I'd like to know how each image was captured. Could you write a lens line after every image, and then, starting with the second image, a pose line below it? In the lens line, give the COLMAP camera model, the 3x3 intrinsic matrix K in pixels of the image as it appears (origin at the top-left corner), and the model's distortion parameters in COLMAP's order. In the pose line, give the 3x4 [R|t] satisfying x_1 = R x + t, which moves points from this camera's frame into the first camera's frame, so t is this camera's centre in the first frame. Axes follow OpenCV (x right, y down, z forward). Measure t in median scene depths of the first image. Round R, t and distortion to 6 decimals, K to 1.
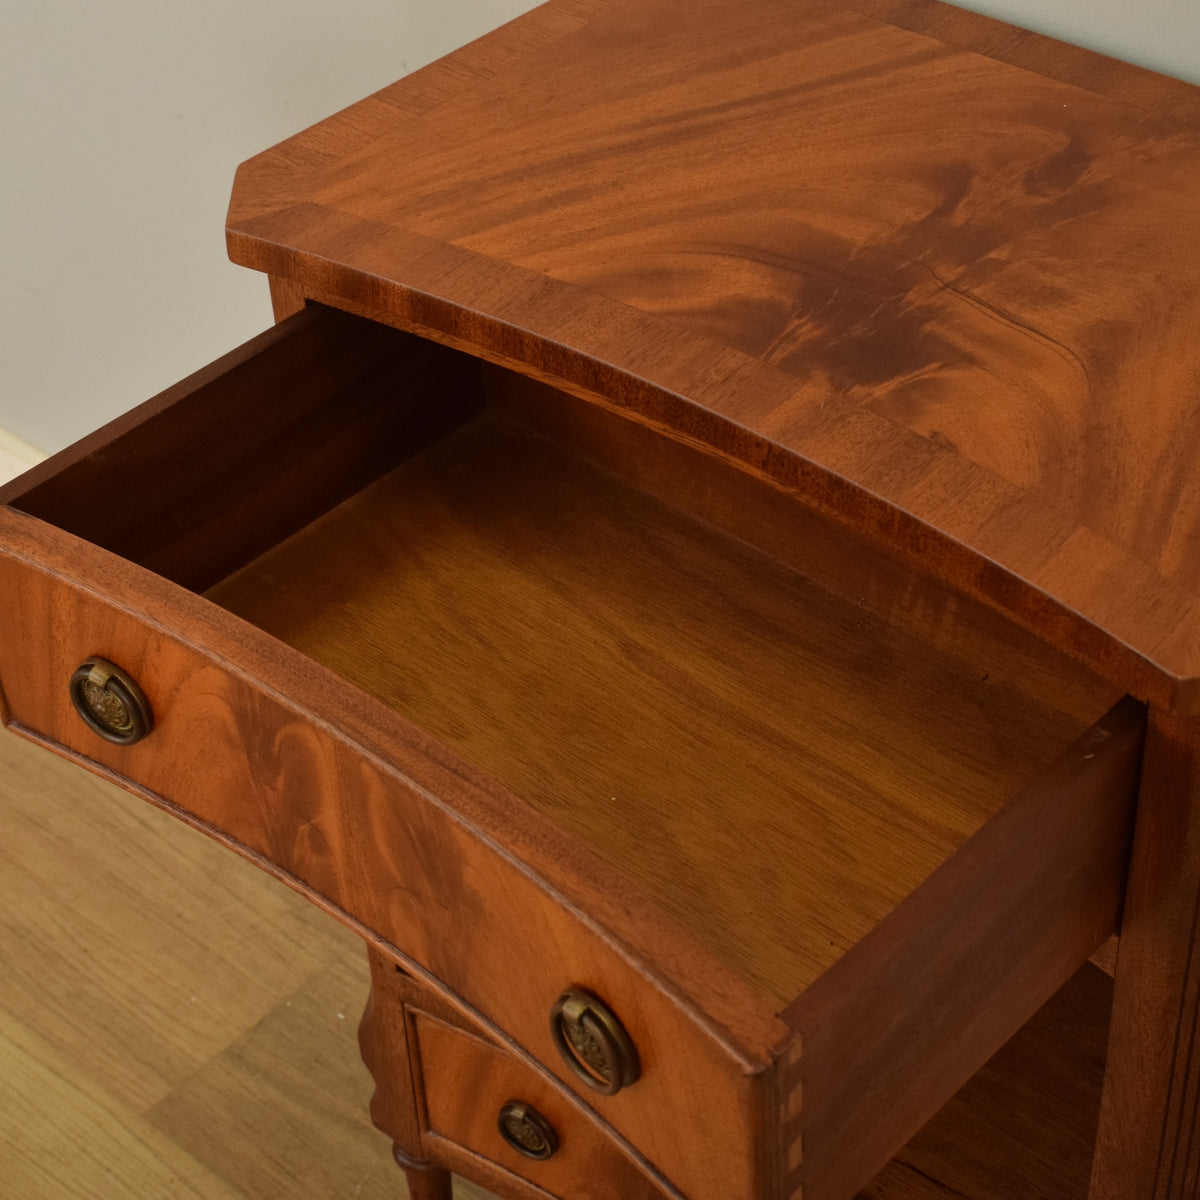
lens RADIAL K [[2463.5, 0, 612.5], [0, 2463.5, 619.7], [0, 0, 1]] dist [-0.032399, 0.000000]
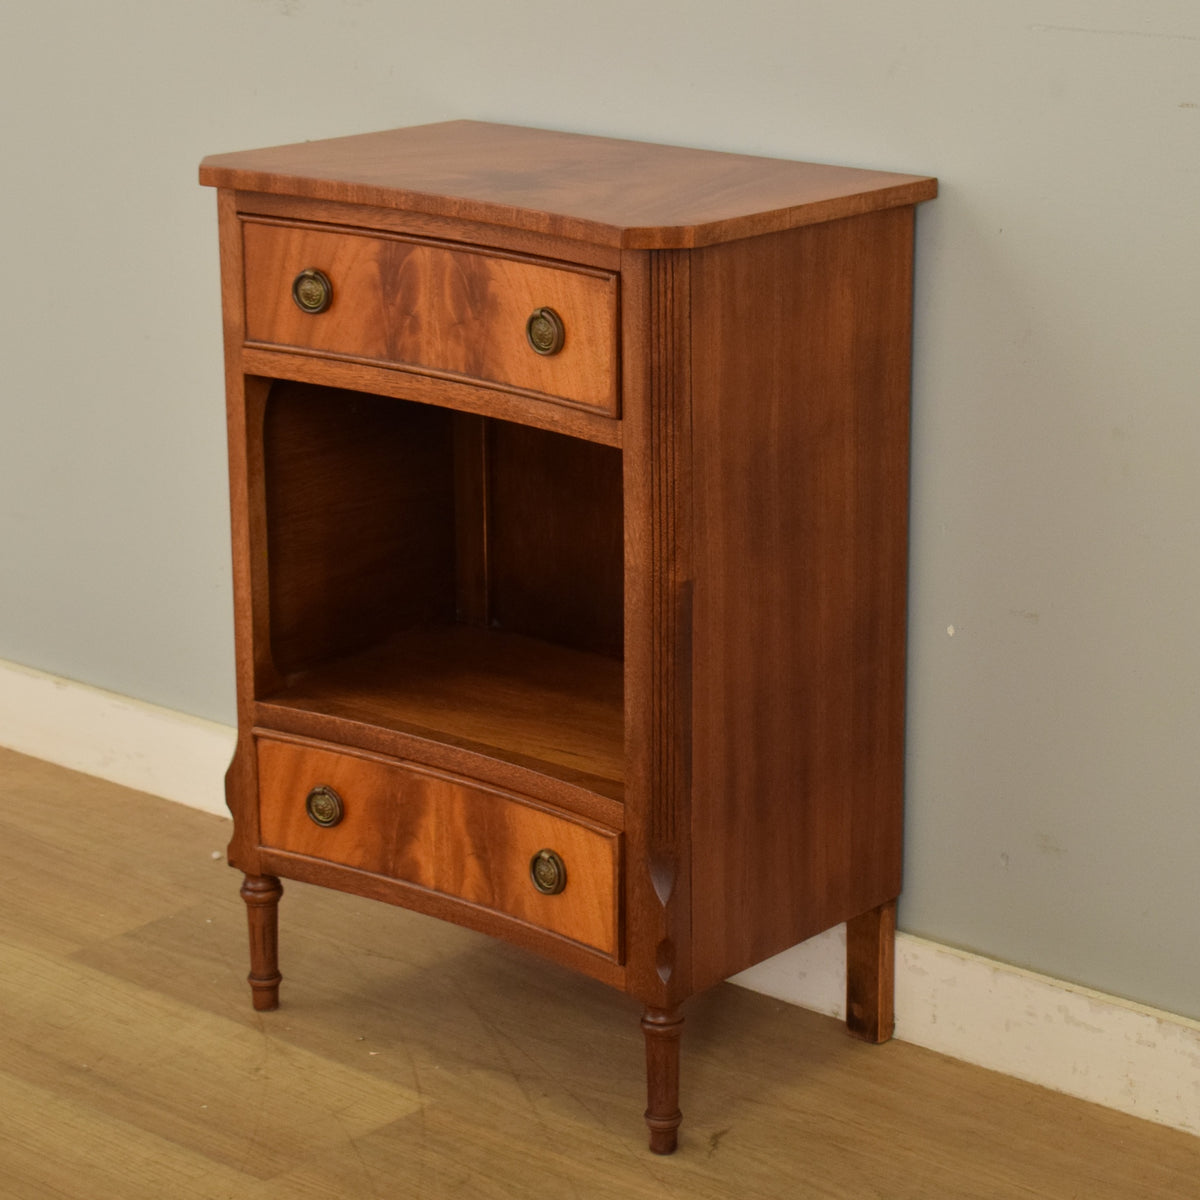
lens RADIAL K [[3176.1, 0, 769.7], [0, 3176.1, 635.5], [0, 0, 1]] dist [0.019563, 0.000000]
pose [[0.997691, 0.031434, 0.060207, 0.153436], [-0.005595, 0.921479, -0.388388, 1.167191], [-0.067688, 0.387154, 0.919527, -1.219413]]
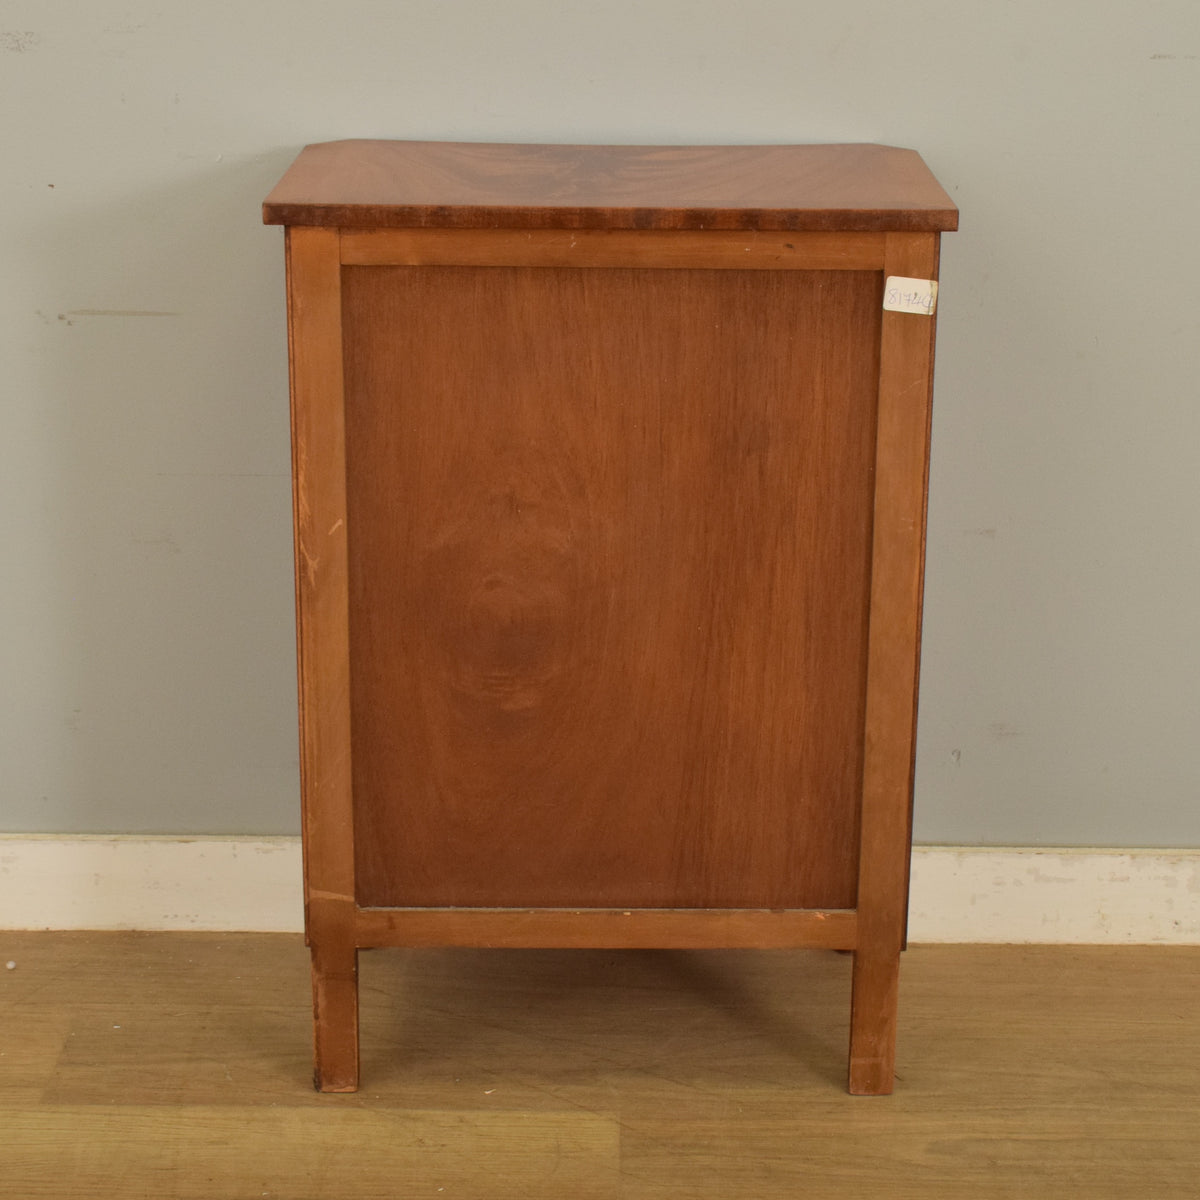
lens RADIAL K [[2738.9, 0, 600.4], [0, 2738.9, 609.0], [0, 0, 1]] dist [-0.036656, 0.000000]
pose [[0.756904, -0.155175, 0.634836, -1.317960], [0.387587, 0.888712, -0.244883, 0.687409], [-0.526187, 0.431407, 0.732813, -0.478804]]
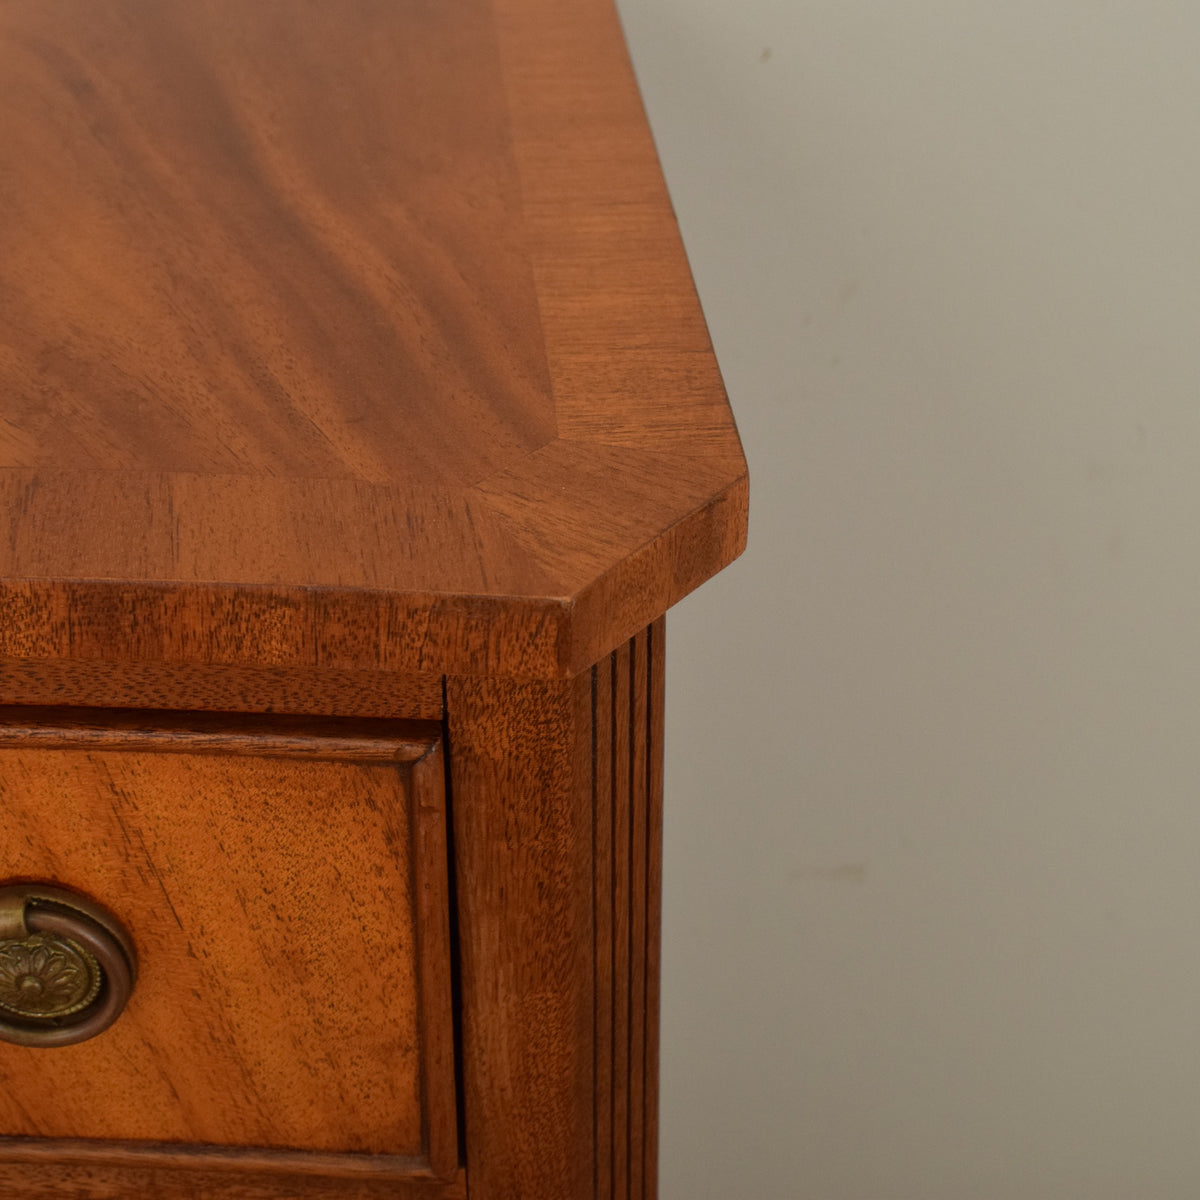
lens RADIAL K [[2463.5, 0, 599.8], [0, 2463.5, 612.0], [0, 0, 1]] dist [-0.032399, 0.000000]
pose [[0.691980, -0.351639, 0.630487, -0.072824], [0.434839, 0.900167, 0.024796, 0.012207], [-0.576262, 0.257002, 0.775804, 0.449360]]
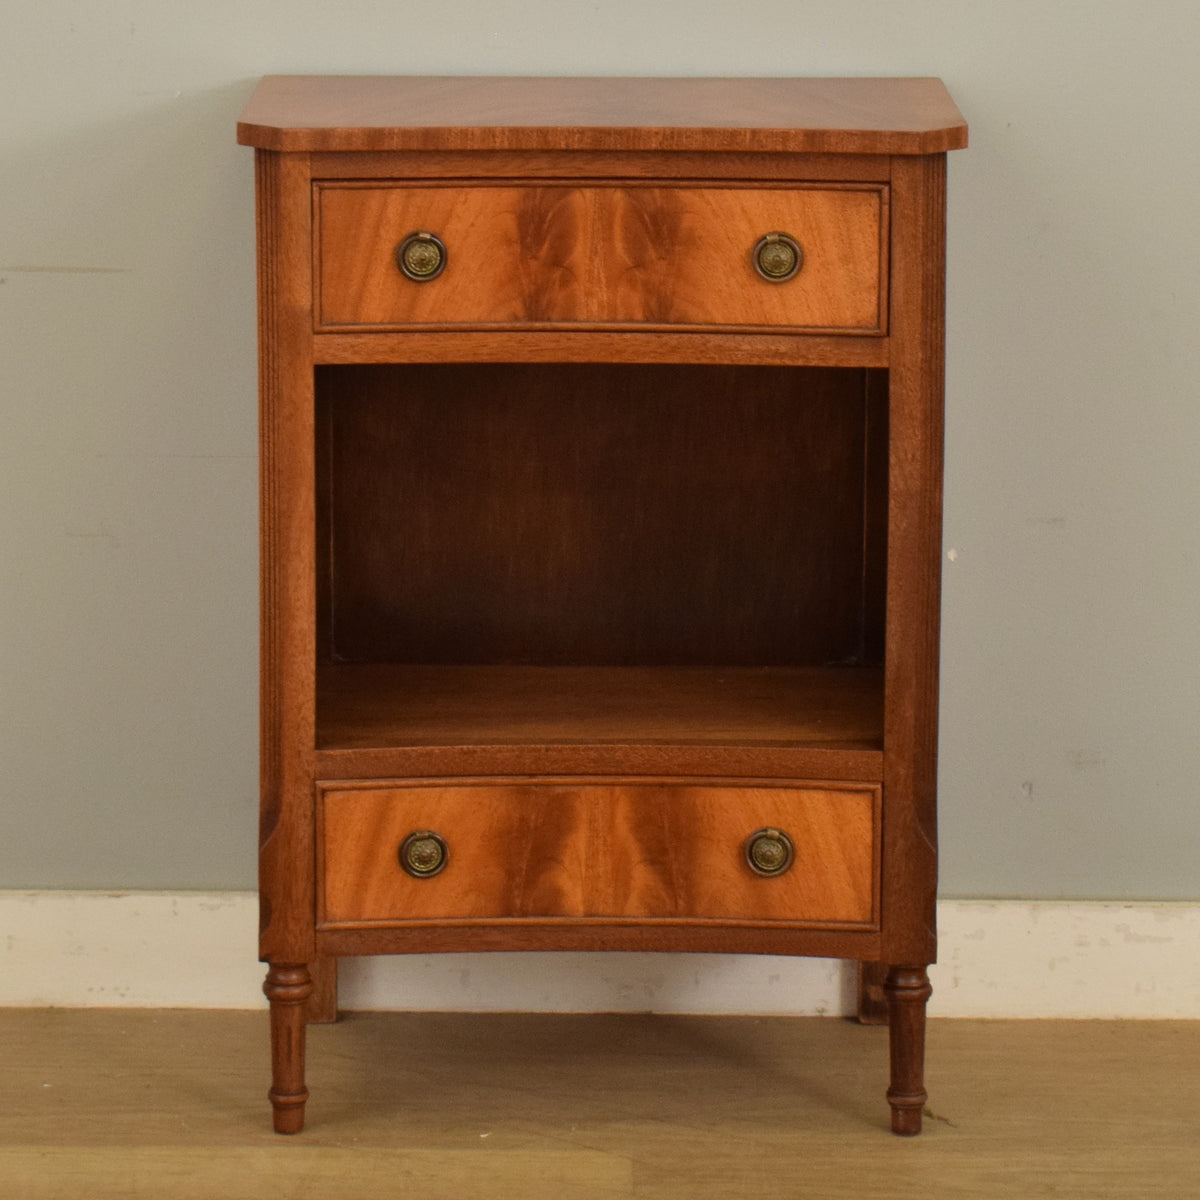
lens RADIAL K [[5130.2, 0, 557.0], [0, 5130.2, 475.4], [0, 0, 1]] dist [0.019077, 0.000000]
pose [[0.762054, -0.080537, 0.642485, -2.325246], [0.387417, 0.851750, -0.352747, 1.379694], [-0.518828, 0.517722, 0.680281, -1.407786]]
